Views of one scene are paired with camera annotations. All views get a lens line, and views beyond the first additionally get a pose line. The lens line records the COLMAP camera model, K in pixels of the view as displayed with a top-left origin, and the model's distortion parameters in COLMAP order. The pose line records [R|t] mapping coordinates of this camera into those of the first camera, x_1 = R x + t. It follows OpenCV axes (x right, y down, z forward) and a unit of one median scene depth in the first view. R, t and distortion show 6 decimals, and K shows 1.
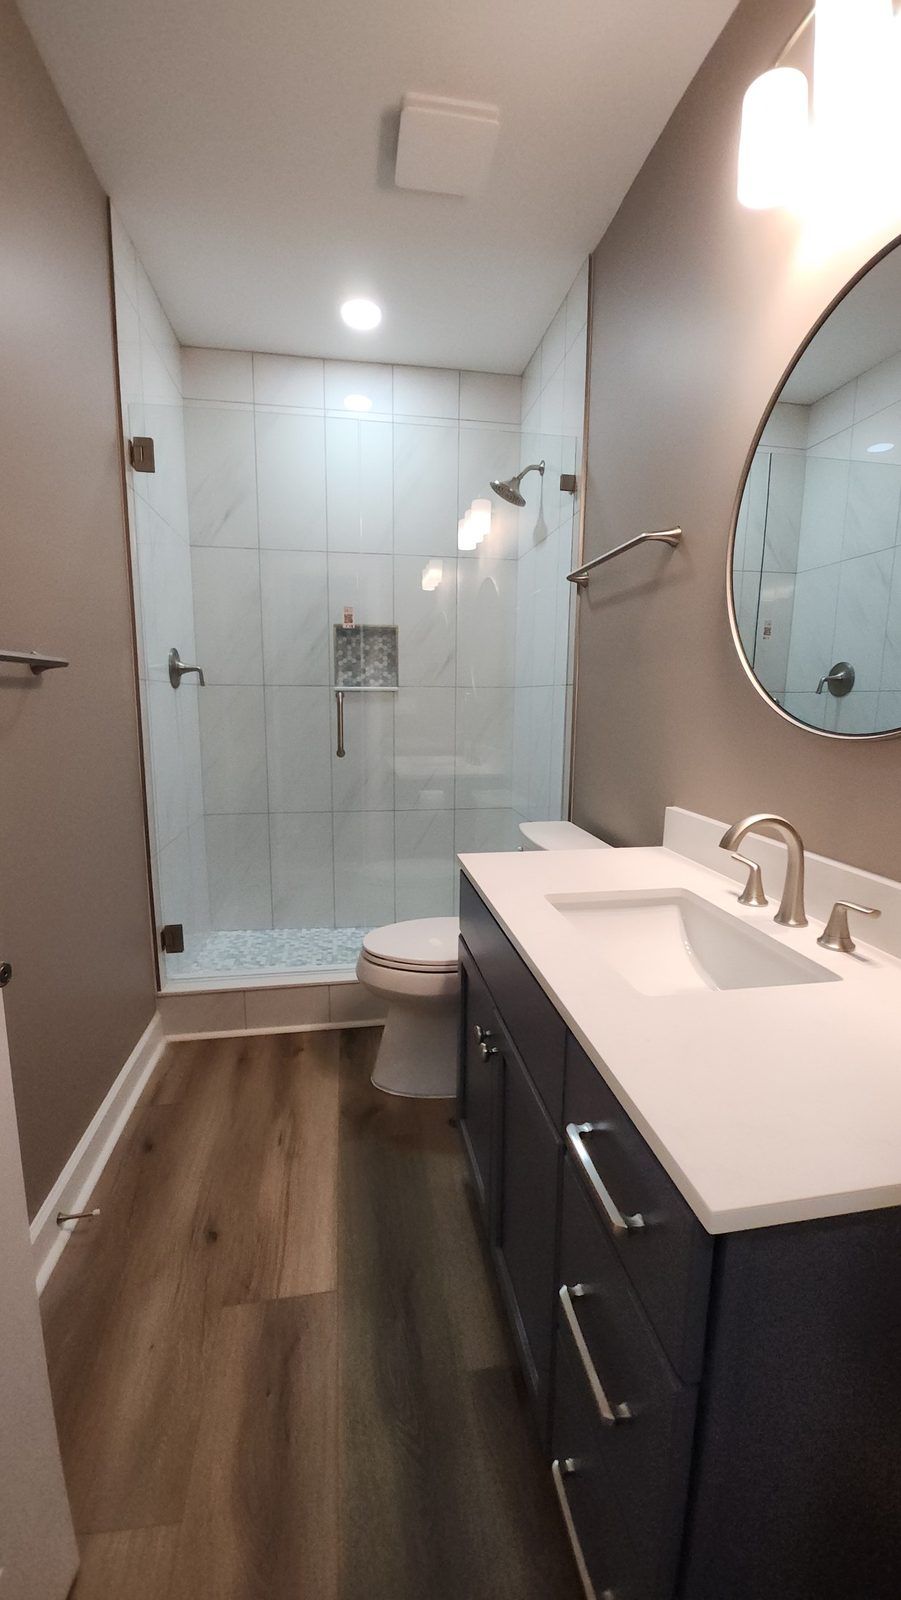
lens RADIAL K [[629.1, 0, 449.2], [0, 629.1, 795.5], [0, 0, 1]] dist [-0.006788, -0.000758]
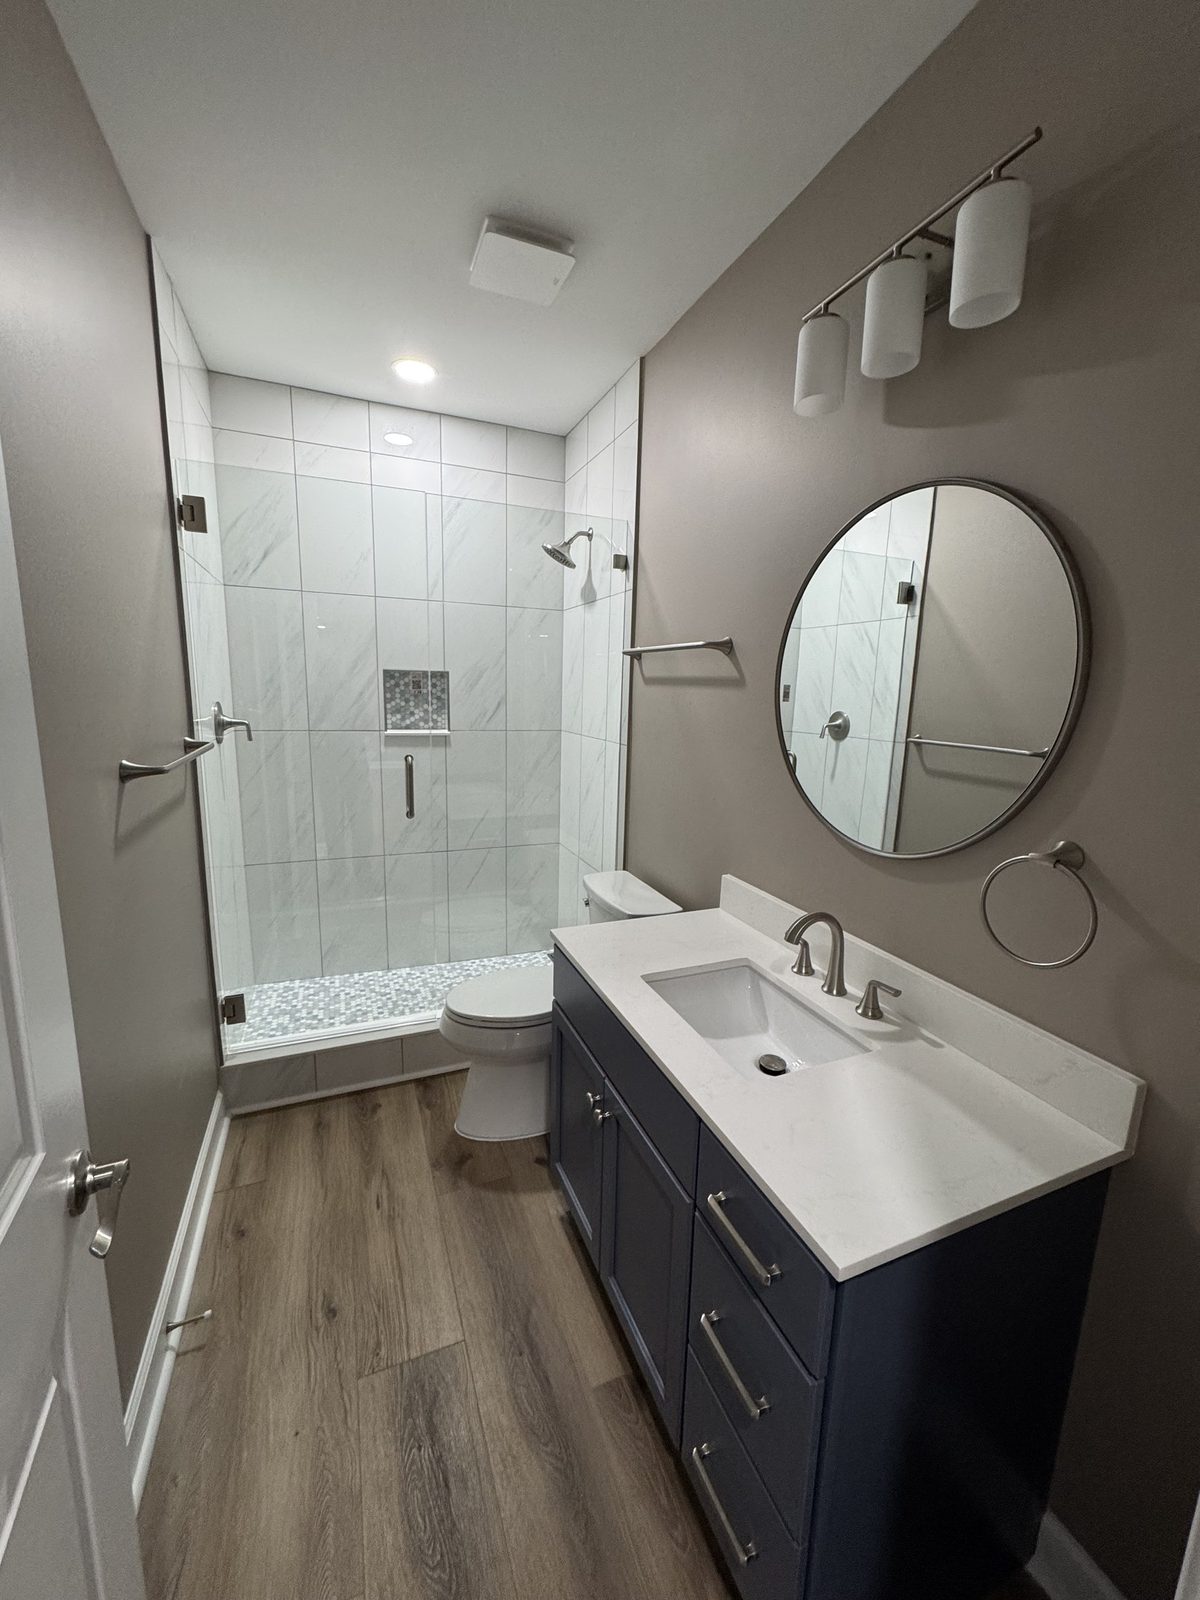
lens RADIAL K [[633.8, 0, 601.0], [0, 633.8, 800.4], [0, 0, 1]] dist [0.003406, -0.000001]
pose [[0.974900, -0.022287, 0.221524, -0.096793], [0.017126, 0.999536, 0.025192, -0.109875], [-0.221983, -0.020766, 0.974829, -0.076855]]
